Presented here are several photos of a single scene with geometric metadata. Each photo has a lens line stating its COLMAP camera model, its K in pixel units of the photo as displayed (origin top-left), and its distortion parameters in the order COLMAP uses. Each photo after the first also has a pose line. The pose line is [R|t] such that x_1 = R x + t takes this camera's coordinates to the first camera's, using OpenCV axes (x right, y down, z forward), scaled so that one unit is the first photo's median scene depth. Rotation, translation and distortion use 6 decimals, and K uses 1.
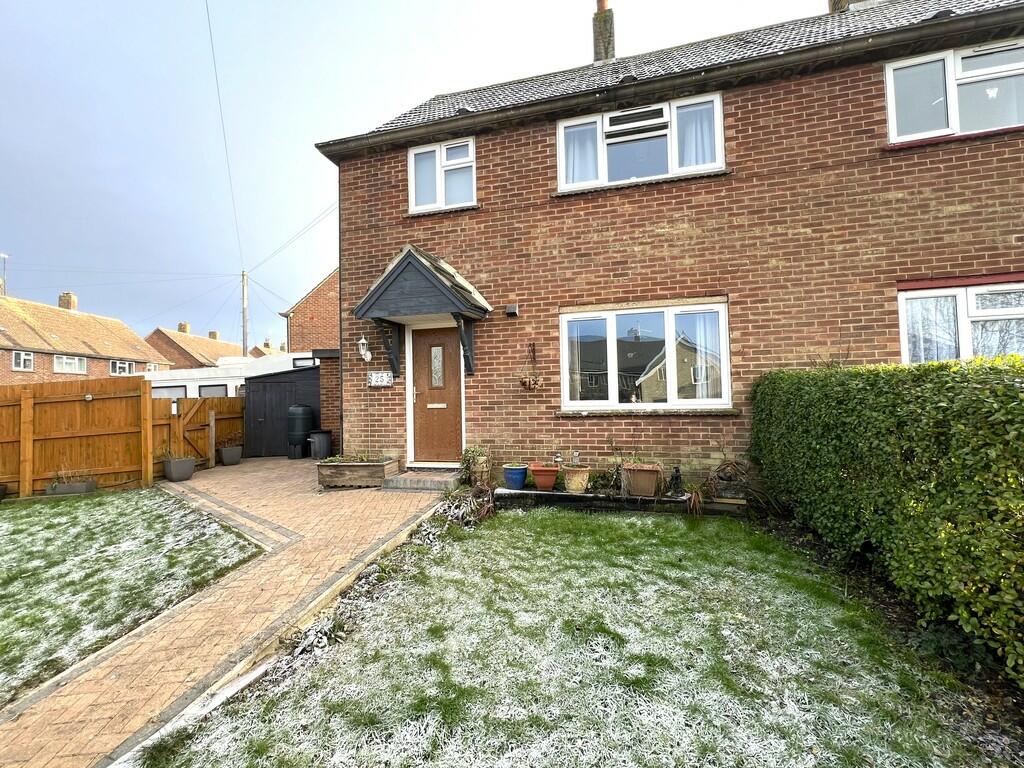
lens RADIAL K [[435.0, 0, 530.0], [0, 435.0, 374.2], [0, 0, 1]] dist [-0.000525, -0.000311]
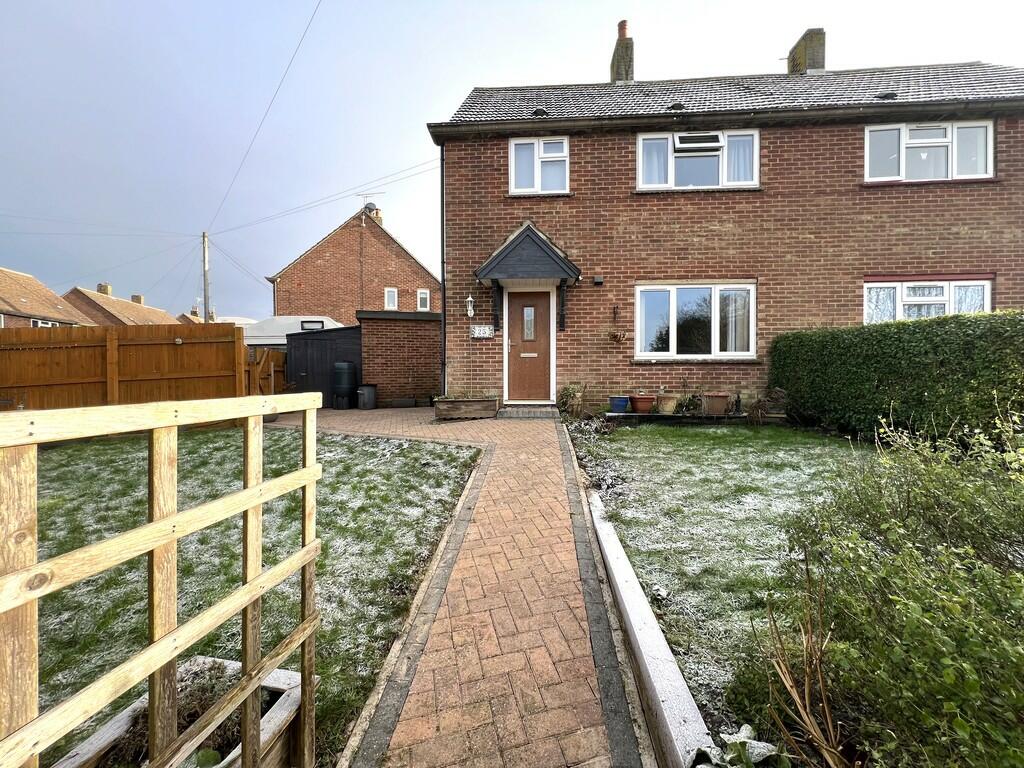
lens RADIAL K [[409.2, 0, 512.8], [0, 409.2, 377.8], [0, 0, 1]] dist [-0.001129, 0.000154]
pose [[0.980375, 0.018220, 0.196300, -0.541362], [-0.027258, 0.998684, 0.043438, 0.097784], [-0.195250, -0.047936, 0.979581, -0.147552]]
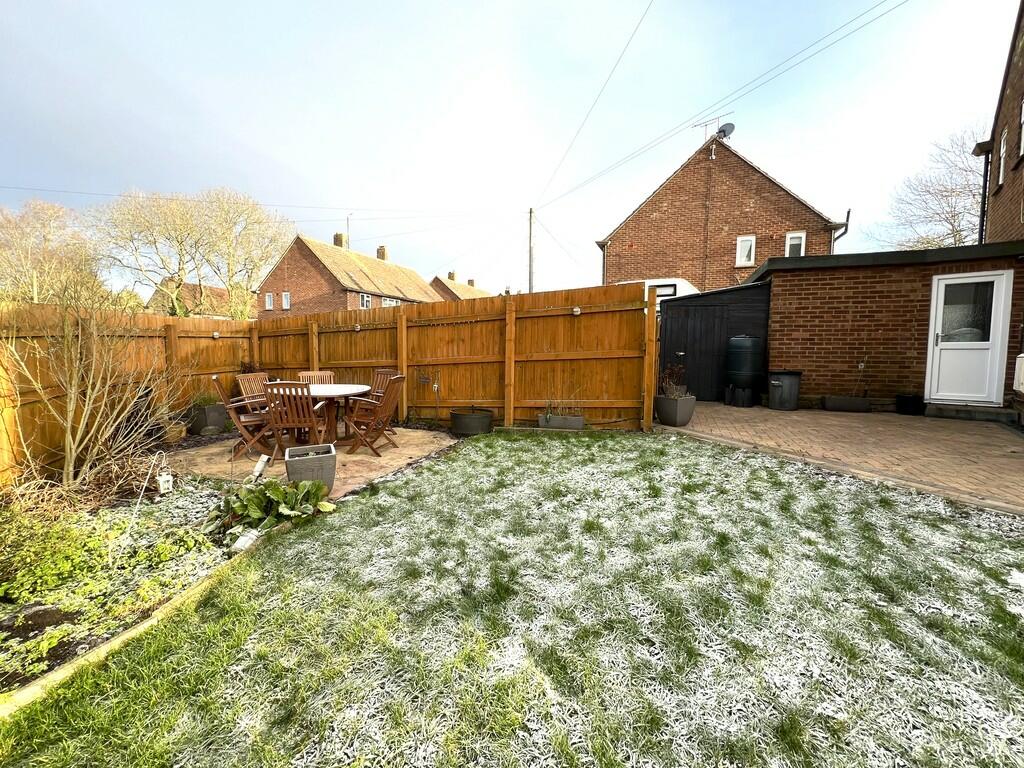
lens RADIAL K [[409.2, 0, 512.8], [0, 409.2, 377.8], [0, 0, 1]] dist [-0.001129, 0.000154]
pose [[0.916016, 0.062552, -0.396235, -1.046857], [-0.014739, 0.992348, 0.122586, 0.107854], [0.400871, -0.106451, 0.909929, 0.333067]]
